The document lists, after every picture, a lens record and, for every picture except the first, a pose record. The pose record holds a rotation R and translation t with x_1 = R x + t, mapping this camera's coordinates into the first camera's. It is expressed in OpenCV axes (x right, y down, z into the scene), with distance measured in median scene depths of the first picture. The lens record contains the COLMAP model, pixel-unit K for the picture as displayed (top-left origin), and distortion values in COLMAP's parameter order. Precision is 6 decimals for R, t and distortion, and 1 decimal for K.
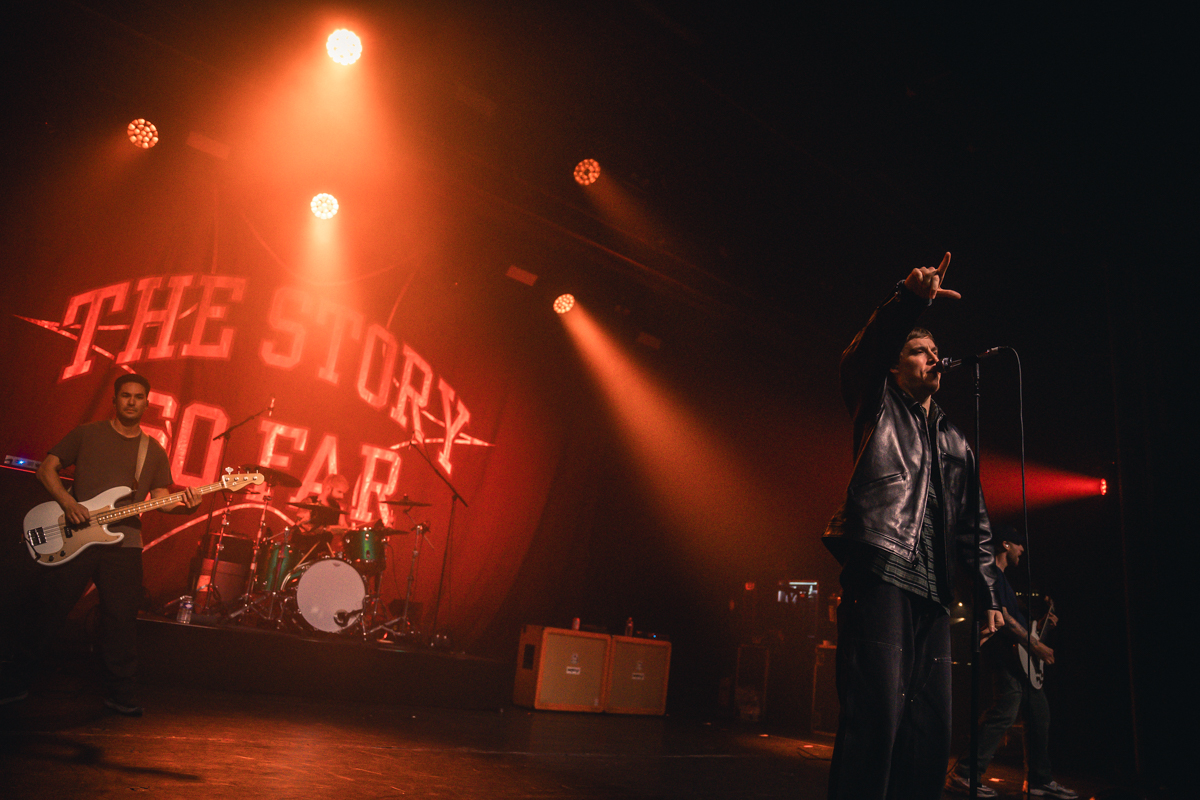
lens RADIAL K [[838.1, 0, 594.4], [0, 838.1, 414.8], [0, 0, 1]] dist [-0.170494, 0.143038]
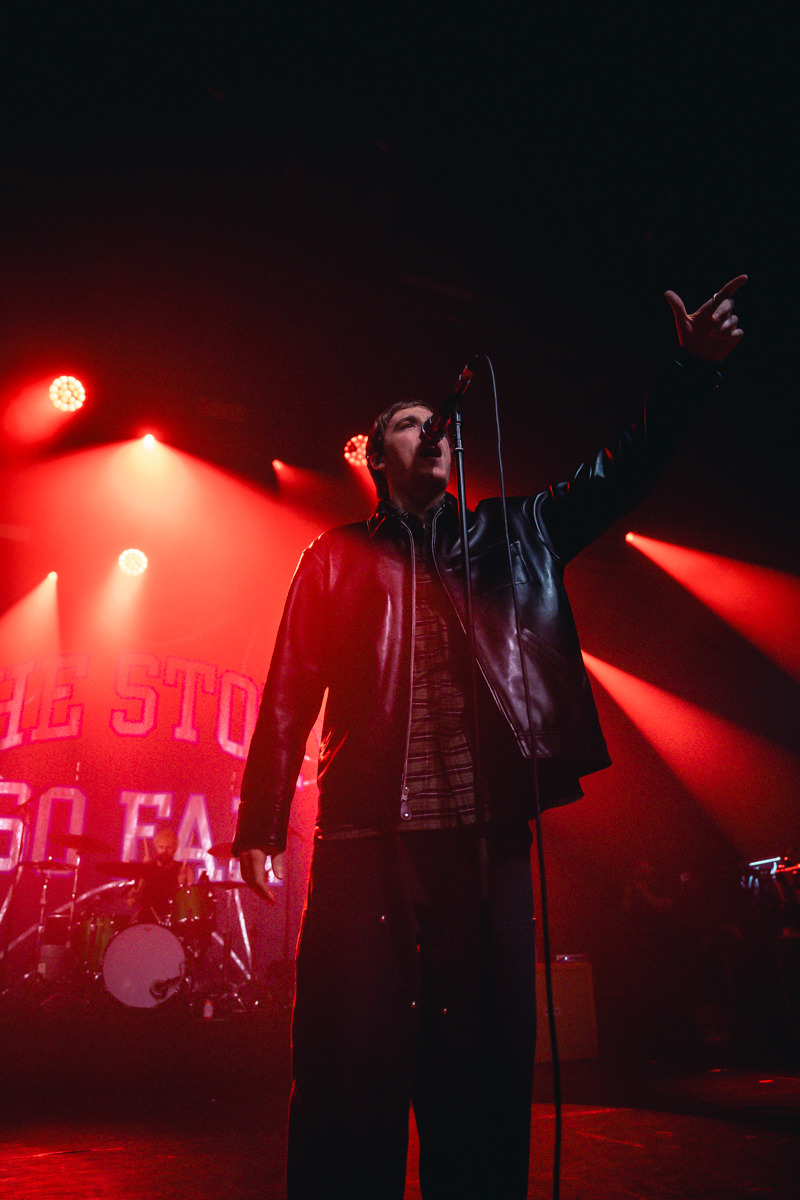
lens RADIAL K [[838.1, 0, 397.7], [0, 838.1, 620.6], [0, 0, 1]] dist [-0.170494, 0.143038]
pose [[0.945060, -0.242629, -0.219073, 0.148245], [0.202525, 0.960621, -0.190237, 0.056577], [0.256604, 0.135418, 0.956983, 0.122223]]
